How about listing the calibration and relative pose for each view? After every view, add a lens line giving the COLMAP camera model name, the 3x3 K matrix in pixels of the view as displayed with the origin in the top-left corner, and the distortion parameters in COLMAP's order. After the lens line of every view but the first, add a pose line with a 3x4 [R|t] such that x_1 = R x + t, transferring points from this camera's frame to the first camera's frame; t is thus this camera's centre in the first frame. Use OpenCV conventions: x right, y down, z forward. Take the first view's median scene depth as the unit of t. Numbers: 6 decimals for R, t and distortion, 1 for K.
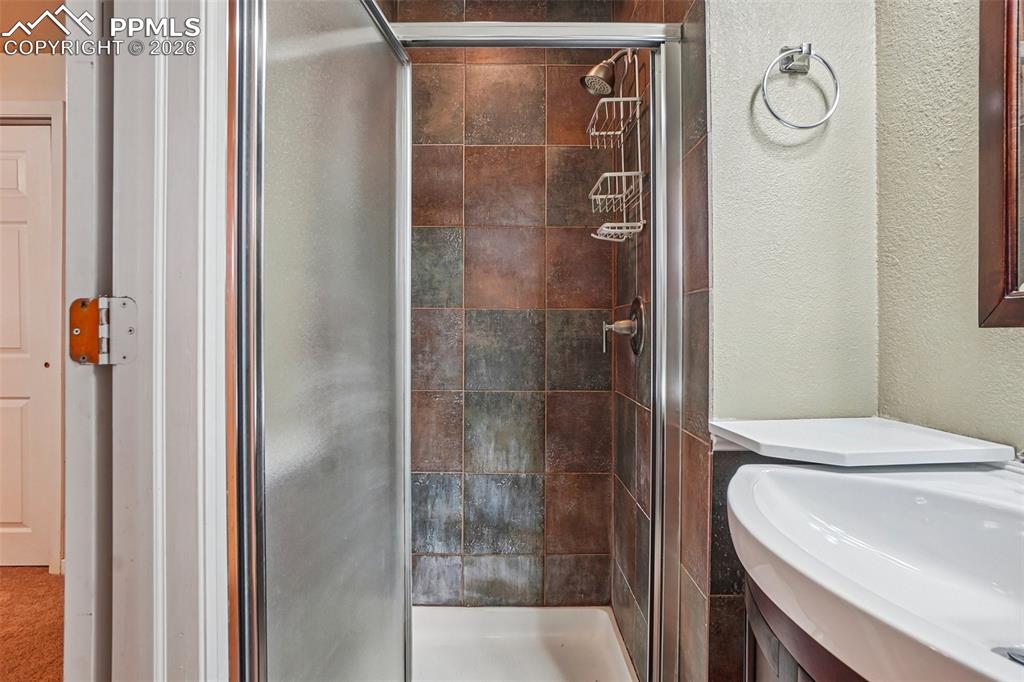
lens RADIAL K [[540.3, 0, 507.7], [0, 540.3, 336.0], [0, 0, 1]] dist [-0.017481, 0.002079]
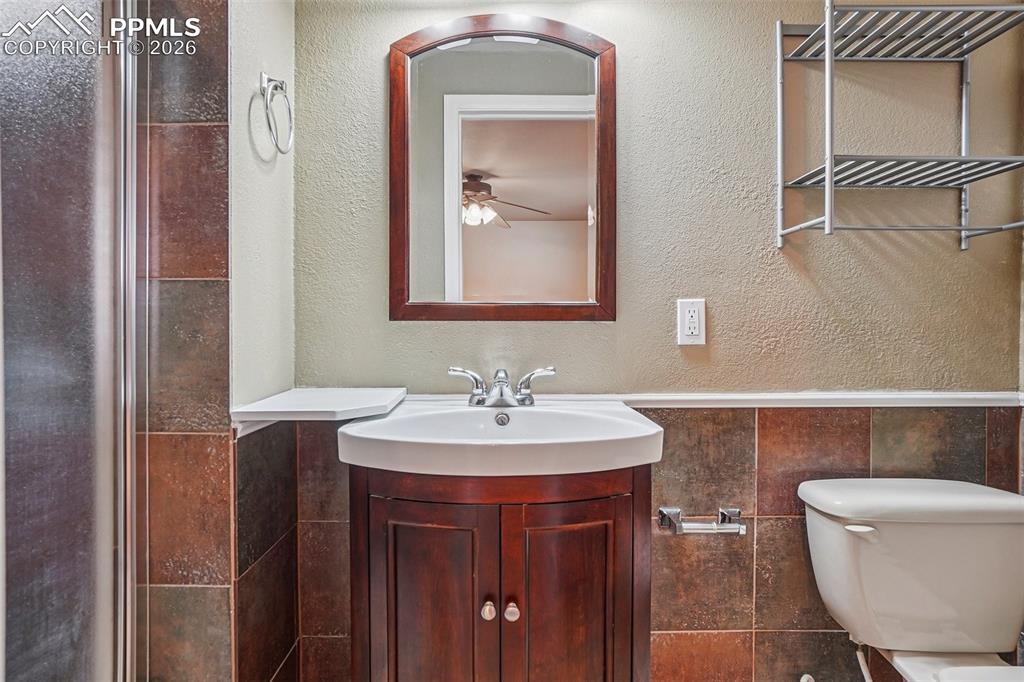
lens RADIAL K [[540.3, 0, 506.3], [0, 540.3, 335.7], [0, 0, 1]] dist [-0.017481, 0.002079]
pose [[0.017234, -0.014859, 0.999741, -0.624054], [0.002593, 0.999887, 0.014816, 0.004729], [-0.999848, 0.002337, 0.017271, 0.463044]]
